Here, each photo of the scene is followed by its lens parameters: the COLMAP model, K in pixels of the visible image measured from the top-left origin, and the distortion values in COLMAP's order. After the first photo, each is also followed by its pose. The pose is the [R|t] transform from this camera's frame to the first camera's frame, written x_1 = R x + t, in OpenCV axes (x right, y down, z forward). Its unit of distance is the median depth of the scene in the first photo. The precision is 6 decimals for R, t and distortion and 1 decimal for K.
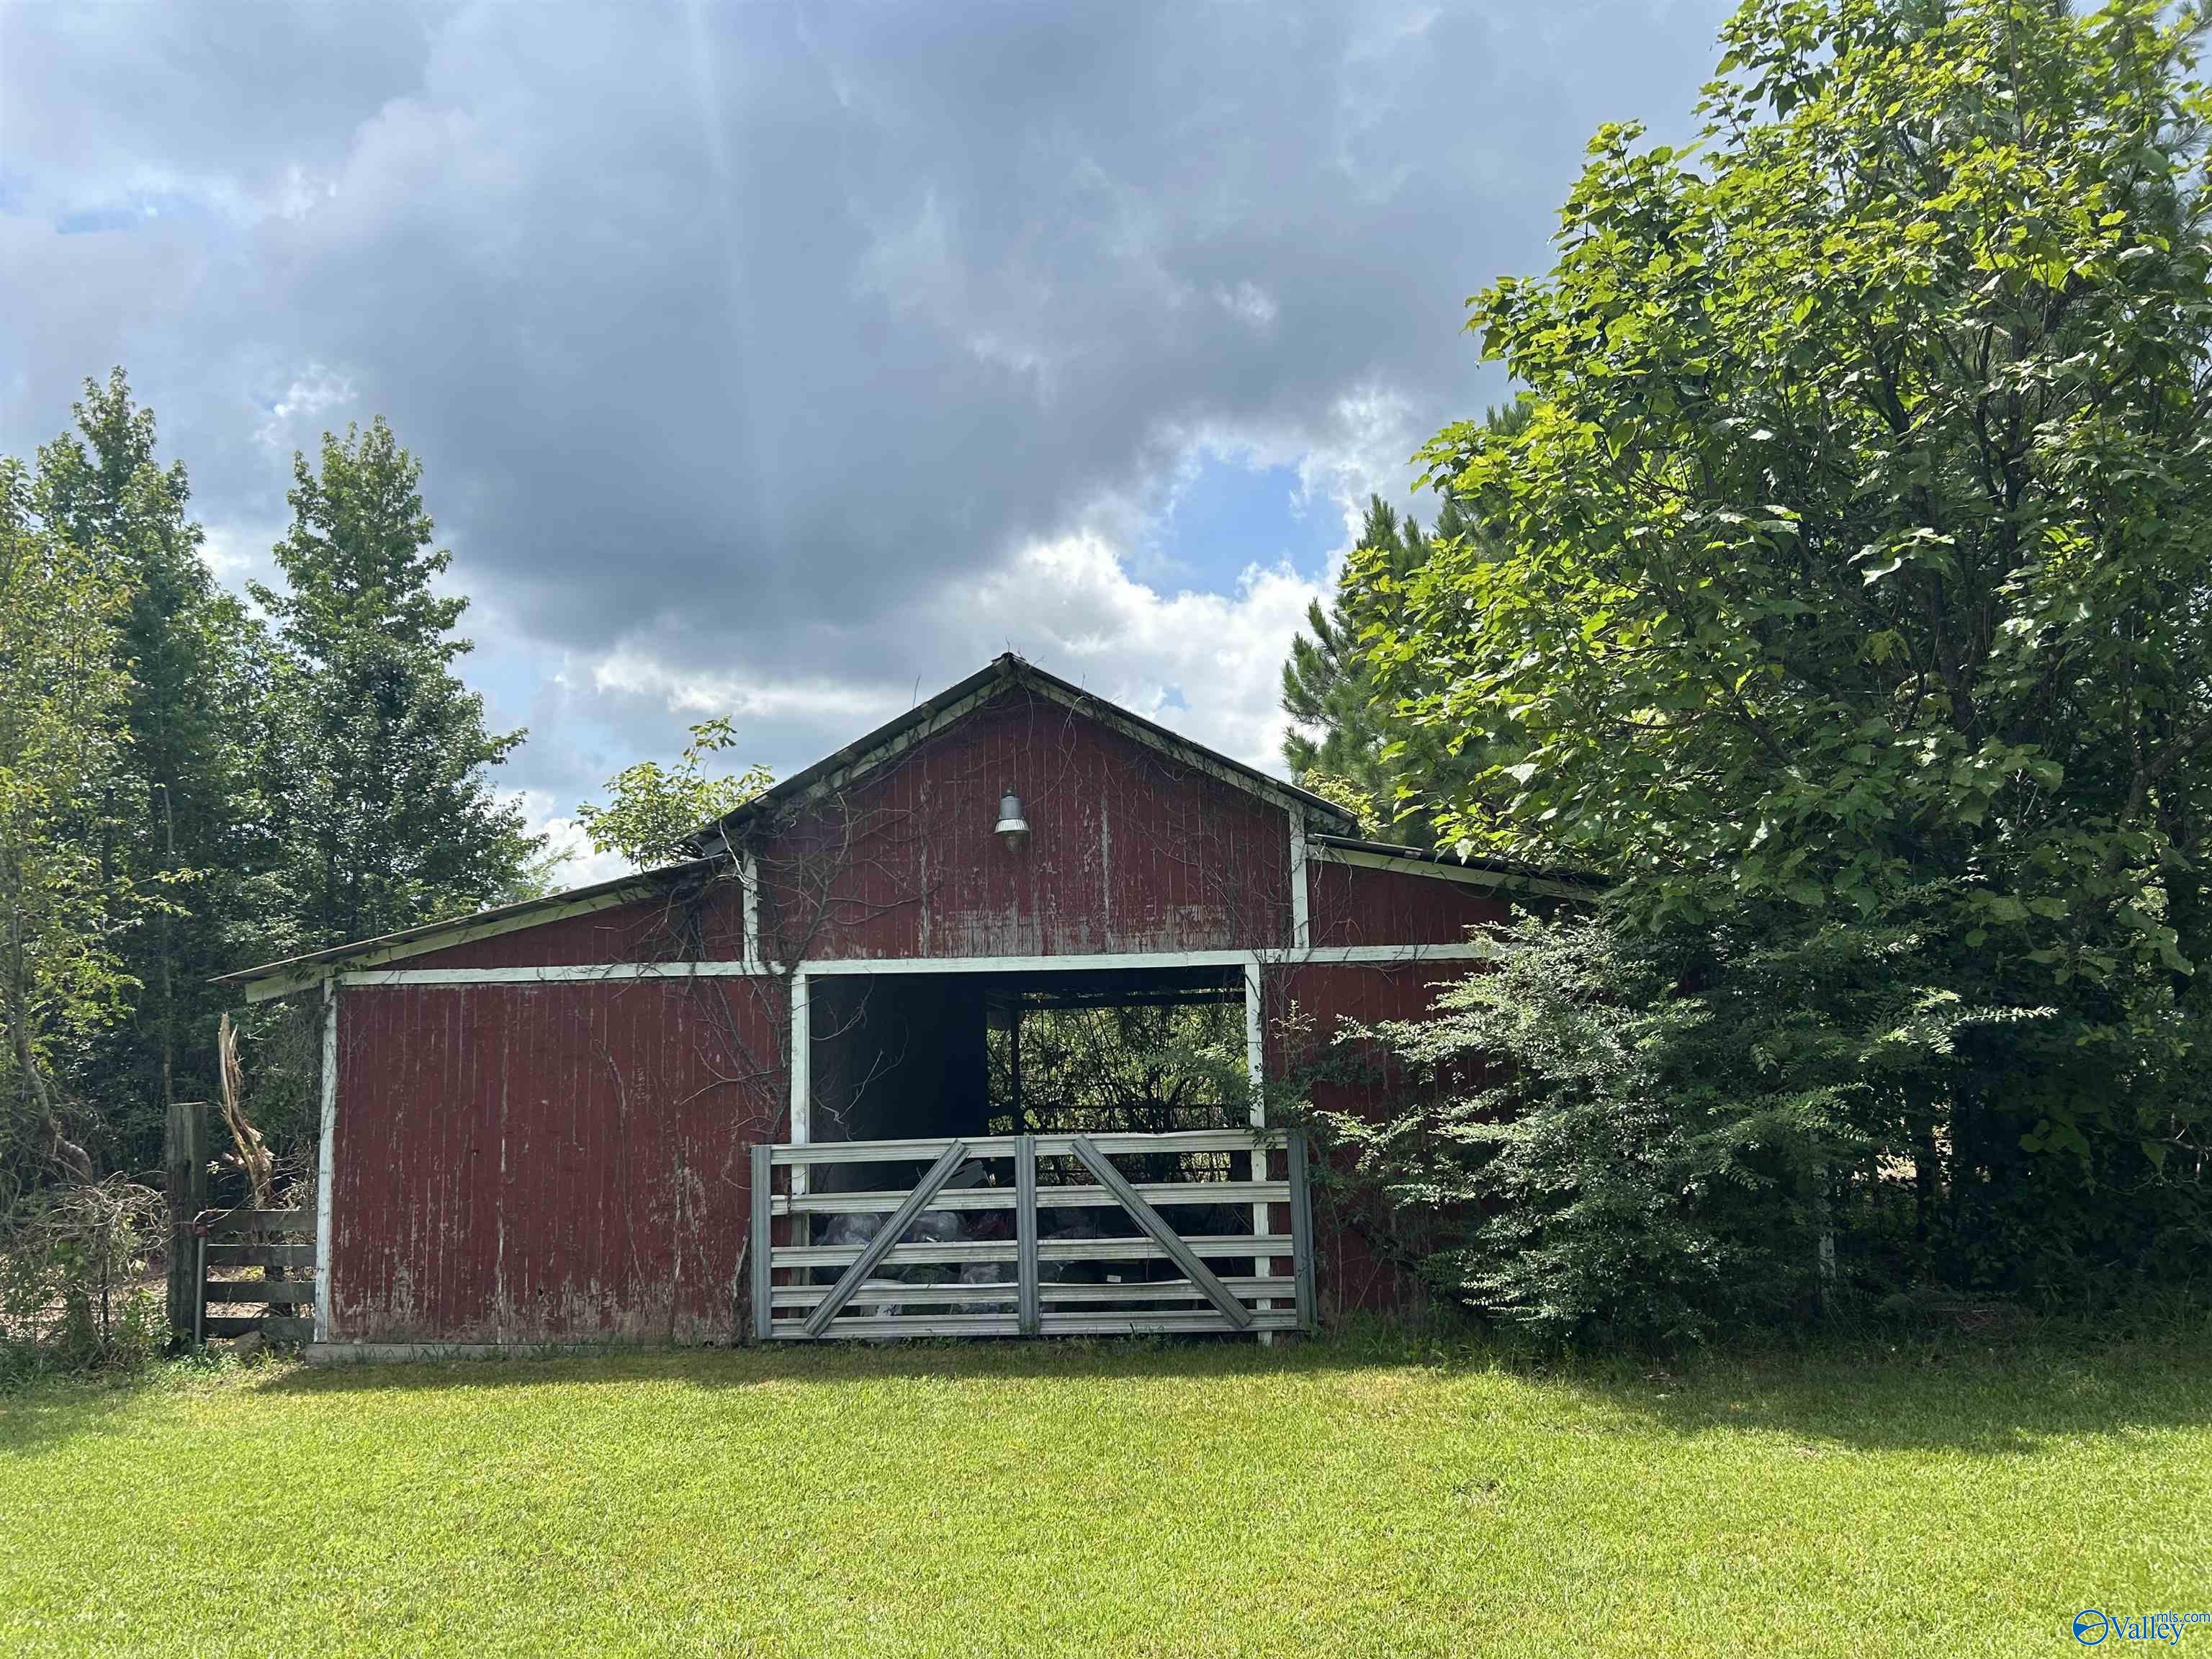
lens RADIAL K [[1650.0, 0, 1106.2], [0, 1650.0, 818.3], [0, 0, 1]] dist [0.025541, -0.007034]
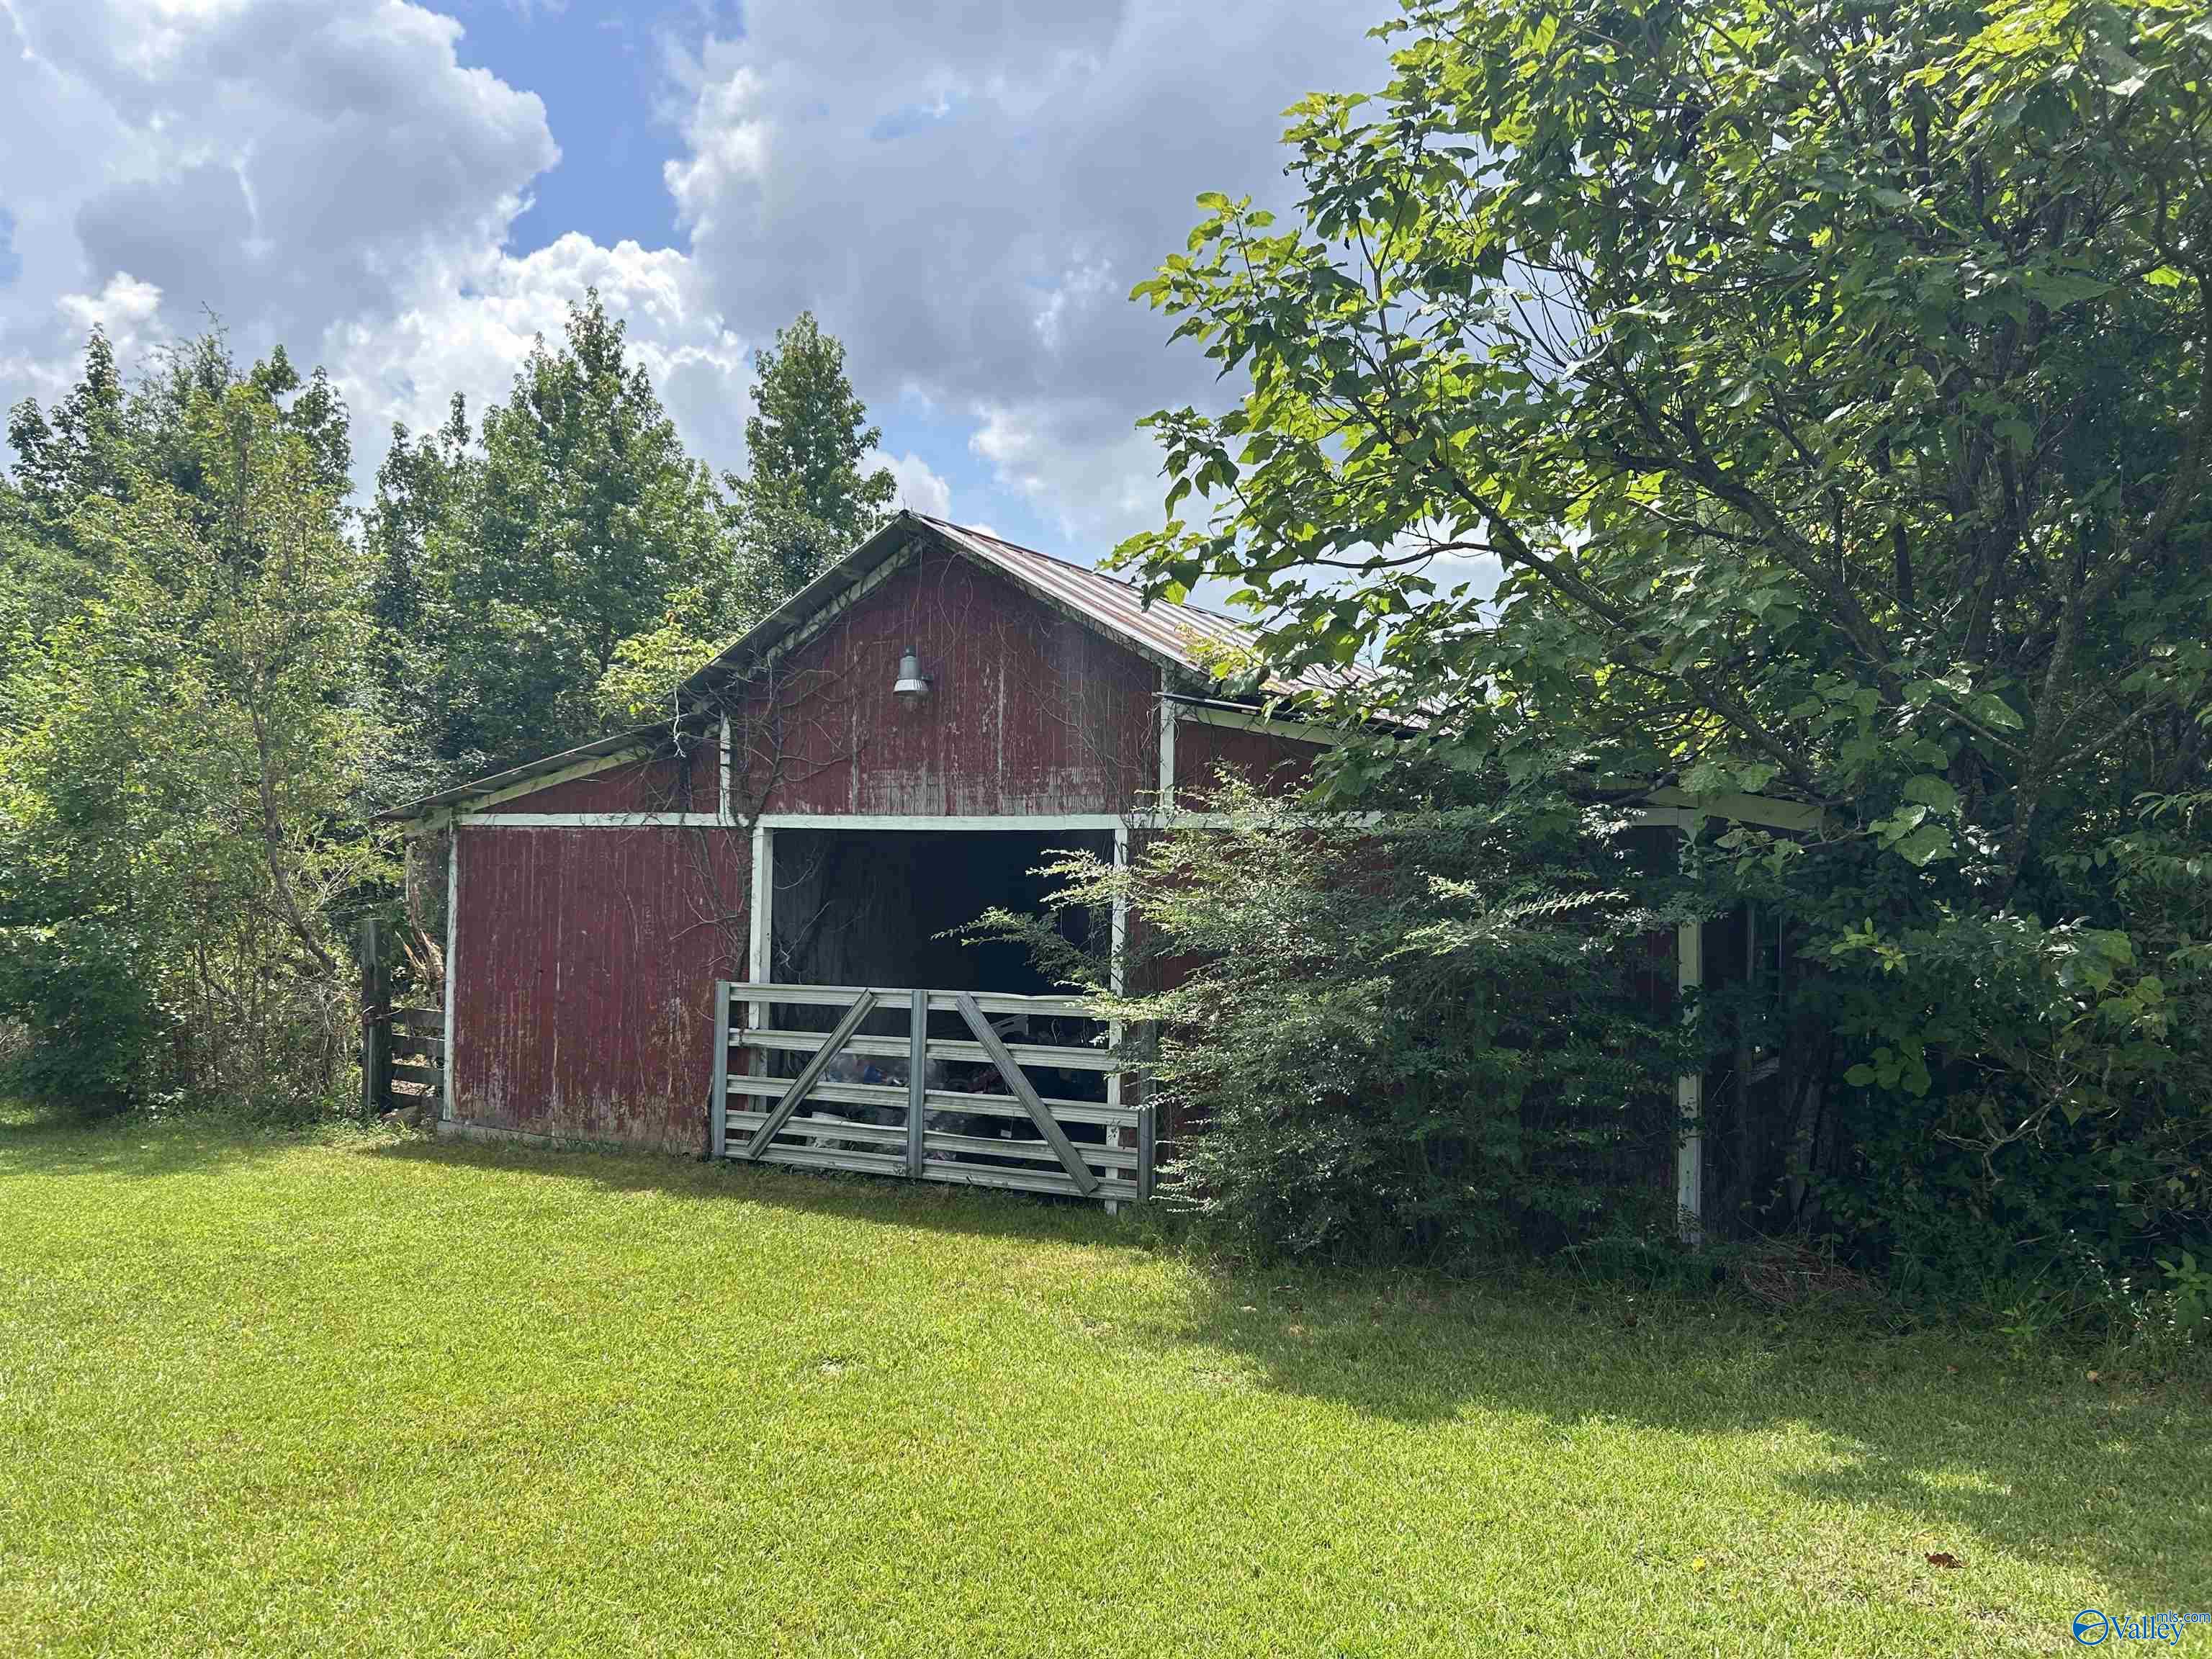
lens RADIAL K [[1650.0, 0, 1109.8], [0, 1650.0, 835.1], [0, 0, 1]] dist [0.025541, -0.007034]
pose [[0.920465, 0.028360, -0.389794, 0.448139], [0.010676, 0.995167, 0.097615, -0.002077], [0.390678, -0.094013, 0.915714, 0.113188]]
